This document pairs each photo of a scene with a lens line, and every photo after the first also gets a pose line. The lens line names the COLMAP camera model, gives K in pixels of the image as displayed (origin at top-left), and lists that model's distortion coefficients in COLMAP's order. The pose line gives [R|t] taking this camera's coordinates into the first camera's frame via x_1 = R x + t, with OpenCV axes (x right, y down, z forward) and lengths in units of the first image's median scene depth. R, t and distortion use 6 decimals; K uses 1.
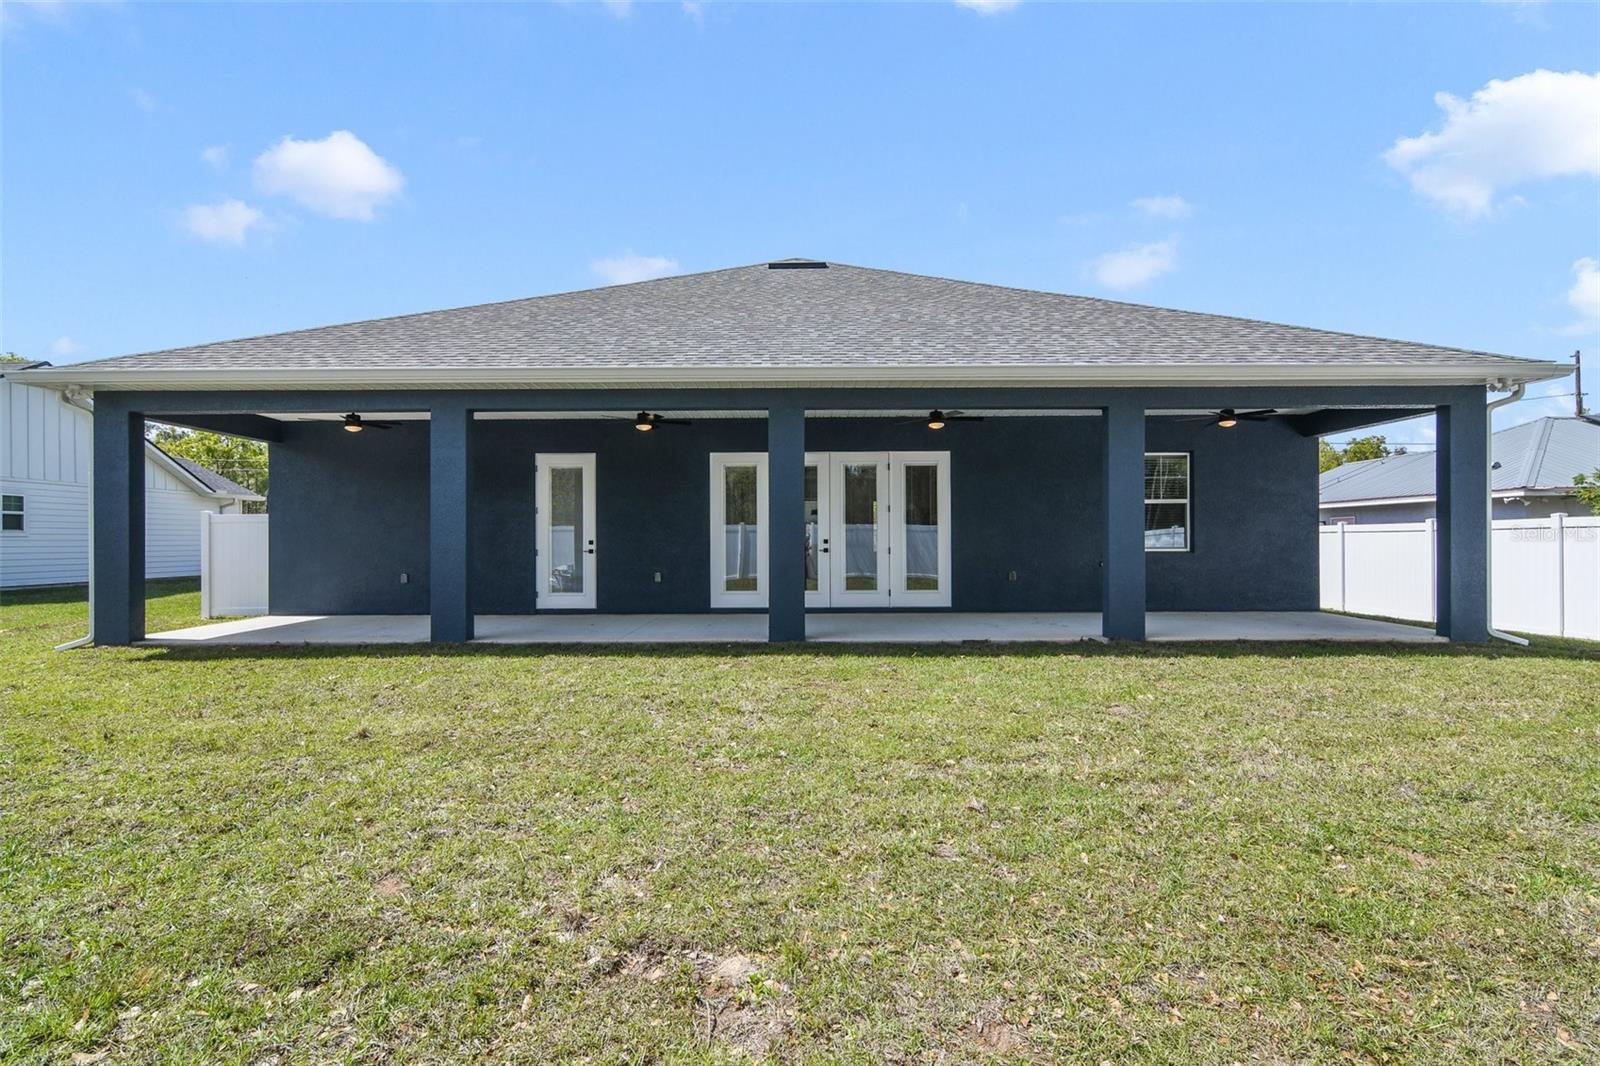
lens RADIAL K [[751.3, 0, 800.0], [0, 751.3, 533.0], [0, 0, 1]] dist [-0.002159, -0.000209]
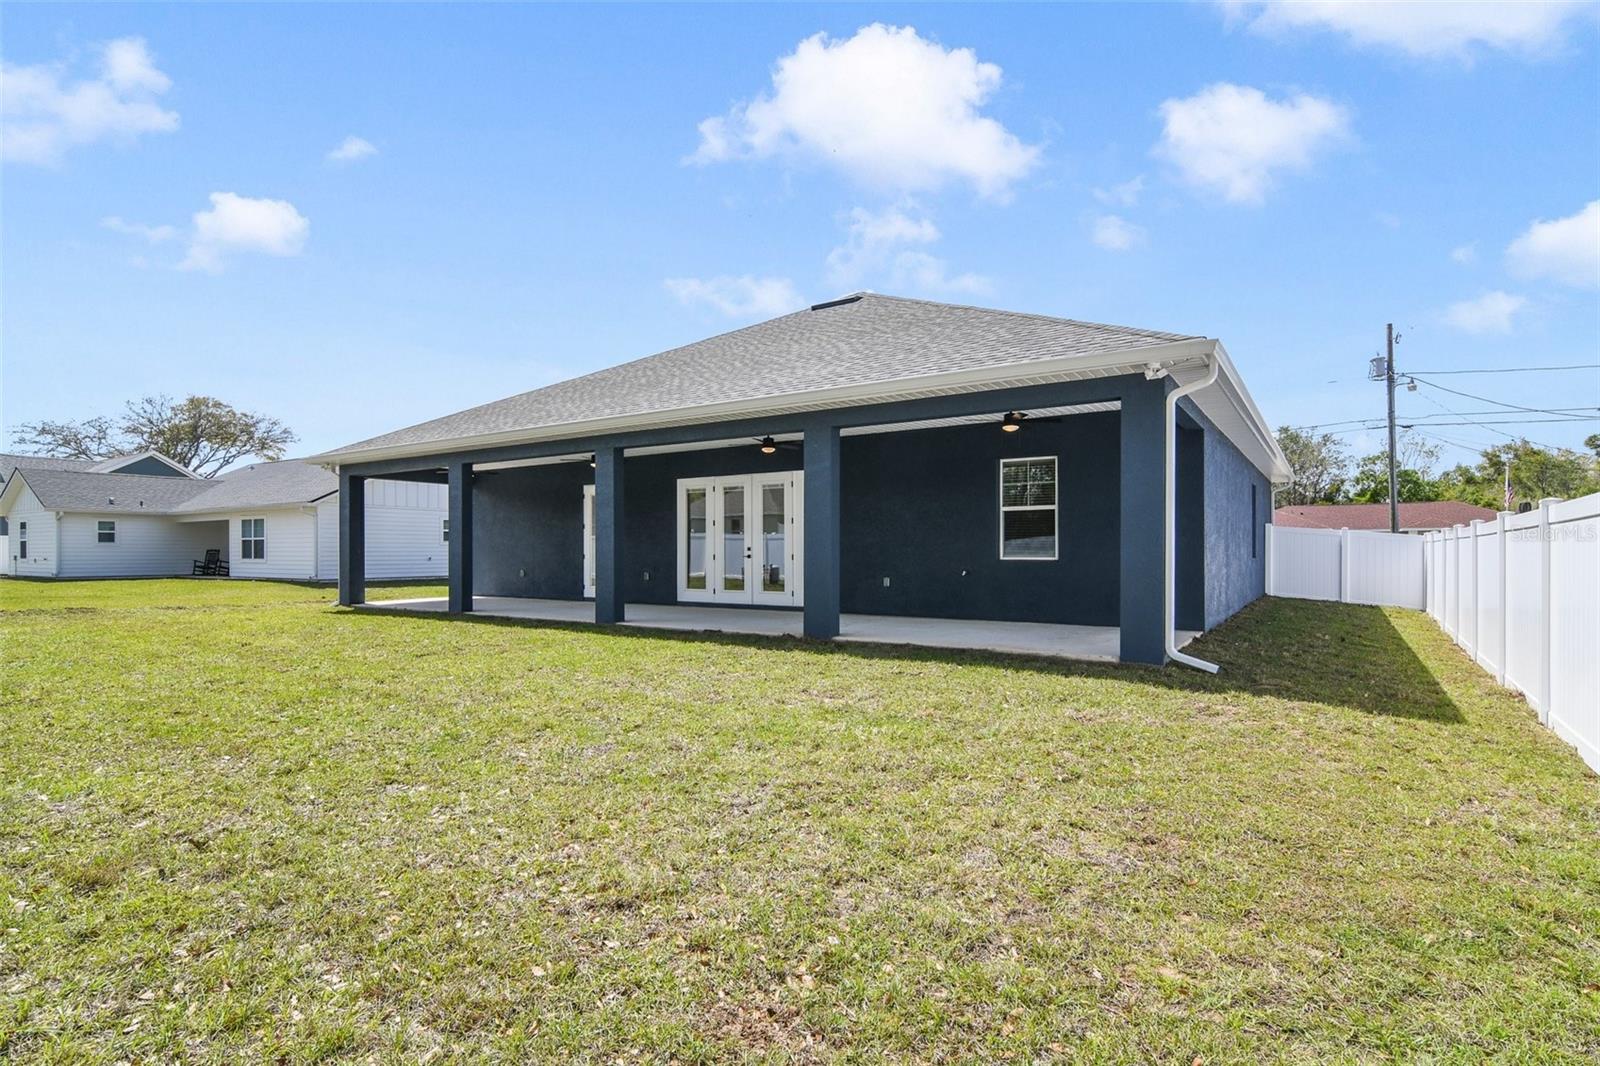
lens RADIAL K [[799.7, 0, 800.0], [0, 799.7, 533.0], [0, 0, 1]] dist [0.058100, 0.000044]
pose [[0.834802, -0.008808, -0.550480, 0.801998], [0.005346, 0.999955, -0.007892, -0.003784], [0.550524, 0.003645, 0.834811, -0.018420]]
